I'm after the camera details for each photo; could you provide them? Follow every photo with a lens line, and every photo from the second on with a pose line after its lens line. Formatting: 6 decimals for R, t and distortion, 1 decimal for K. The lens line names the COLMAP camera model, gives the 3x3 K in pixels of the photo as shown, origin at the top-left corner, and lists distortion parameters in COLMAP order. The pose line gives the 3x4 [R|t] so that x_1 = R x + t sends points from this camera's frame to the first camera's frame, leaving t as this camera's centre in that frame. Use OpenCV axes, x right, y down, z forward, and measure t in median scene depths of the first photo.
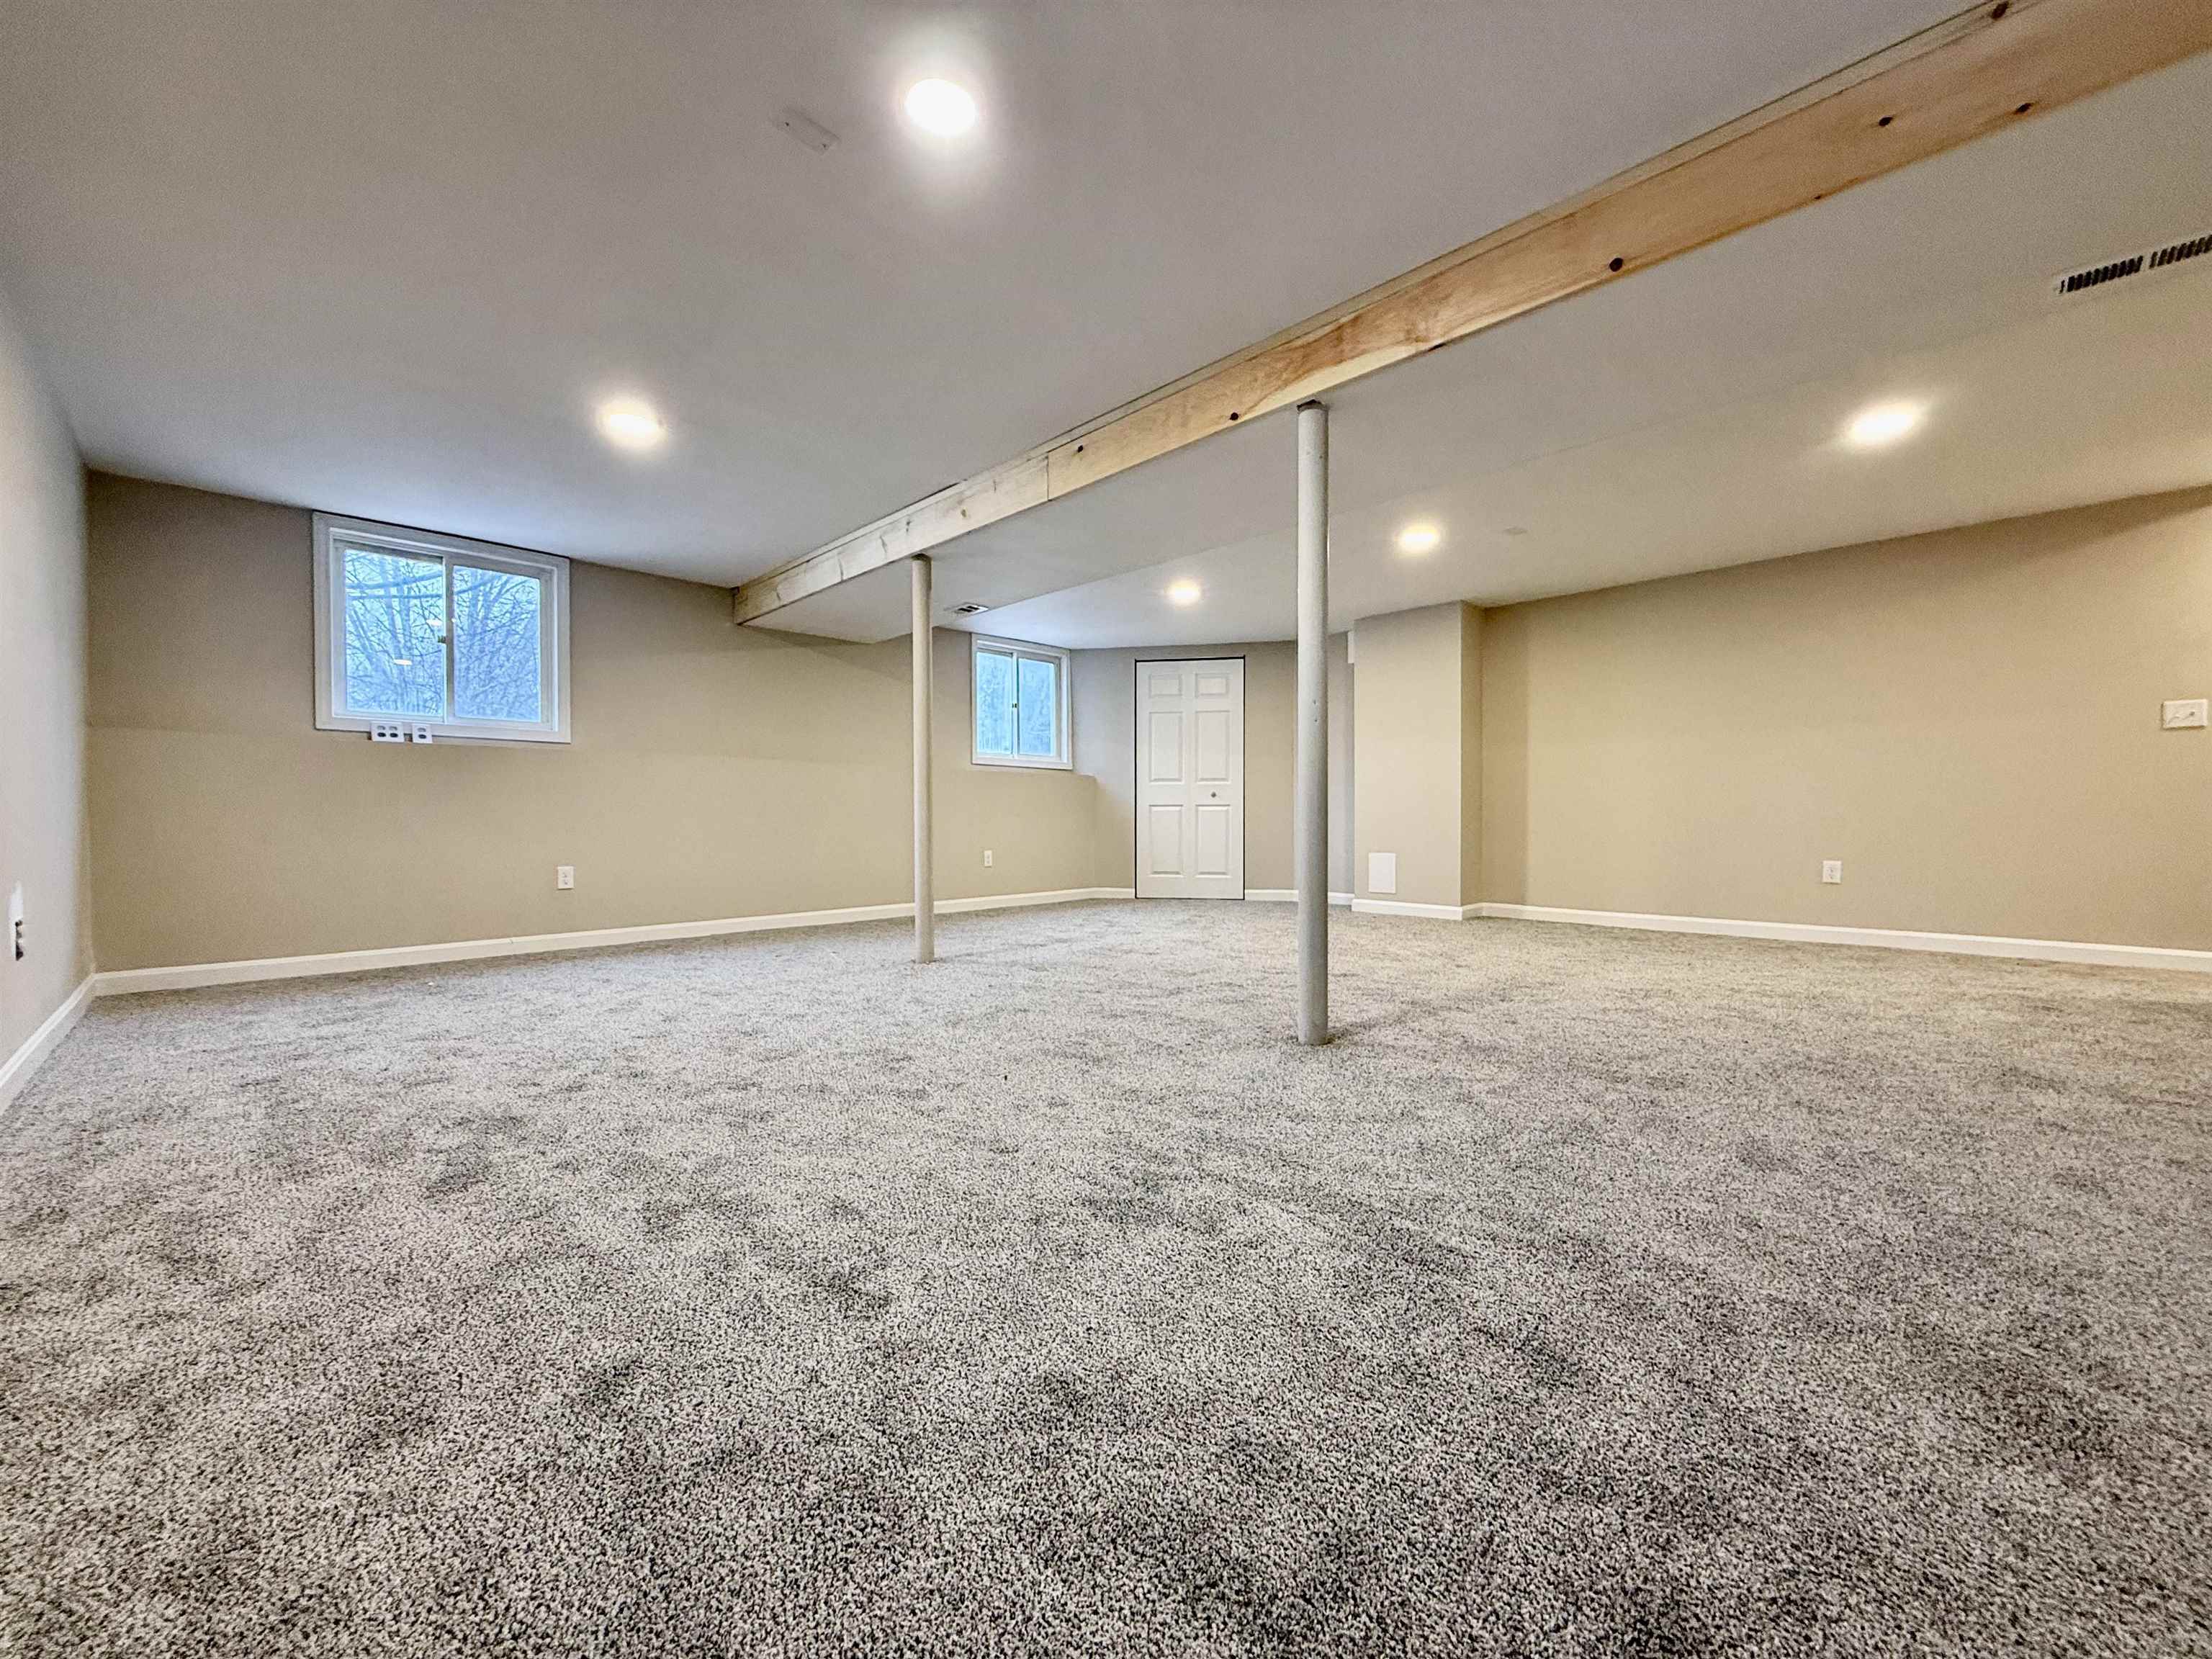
lens RADIAL K [[883.6, 0, 1106.0], [0, 883.6, 829.5], [0, 0, 1]] dist [-0.000361, -0.000082]
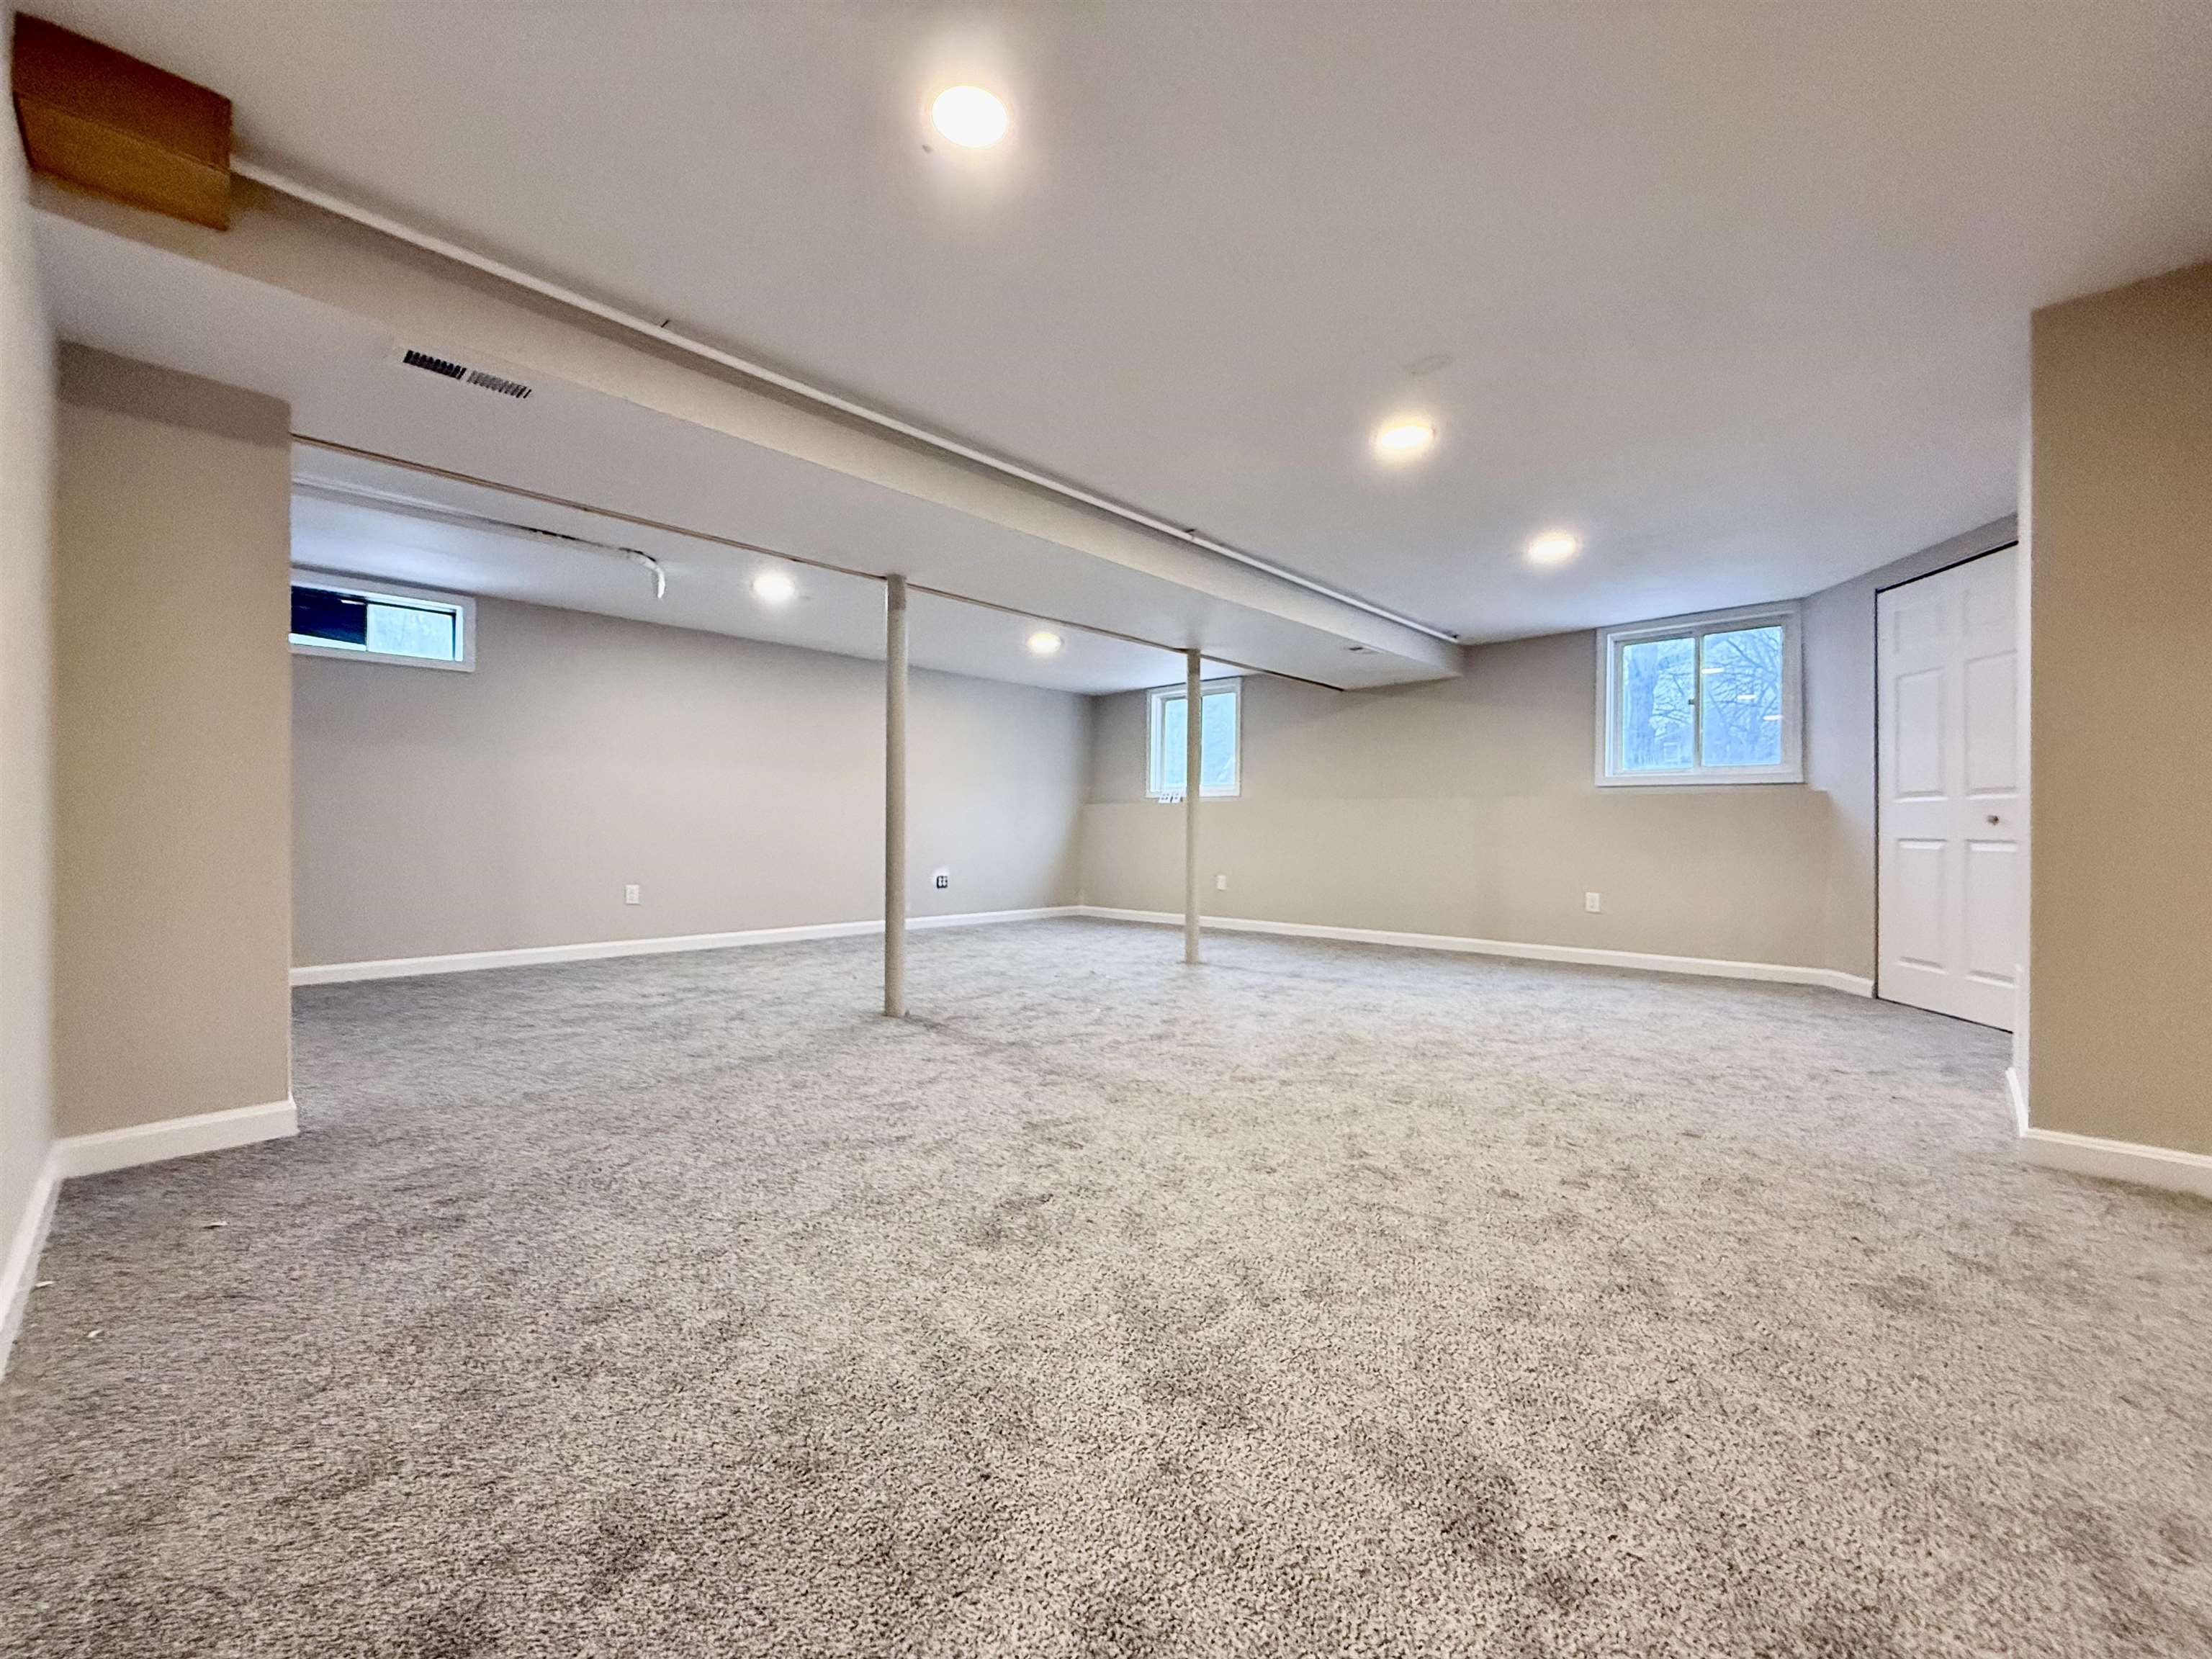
lens RADIAL K [[883.6, 0, 1106.0], [0, 883.6, 829.5], [0, 0, 1]] dist [-0.000361, -0.000082]
pose [[0.025934, -0.001148, -0.999663, 0.610119], [-0.023491, 0.999722, -0.001758, -0.020775], [0.999388, 0.023529, 0.025900, 0.482790]]
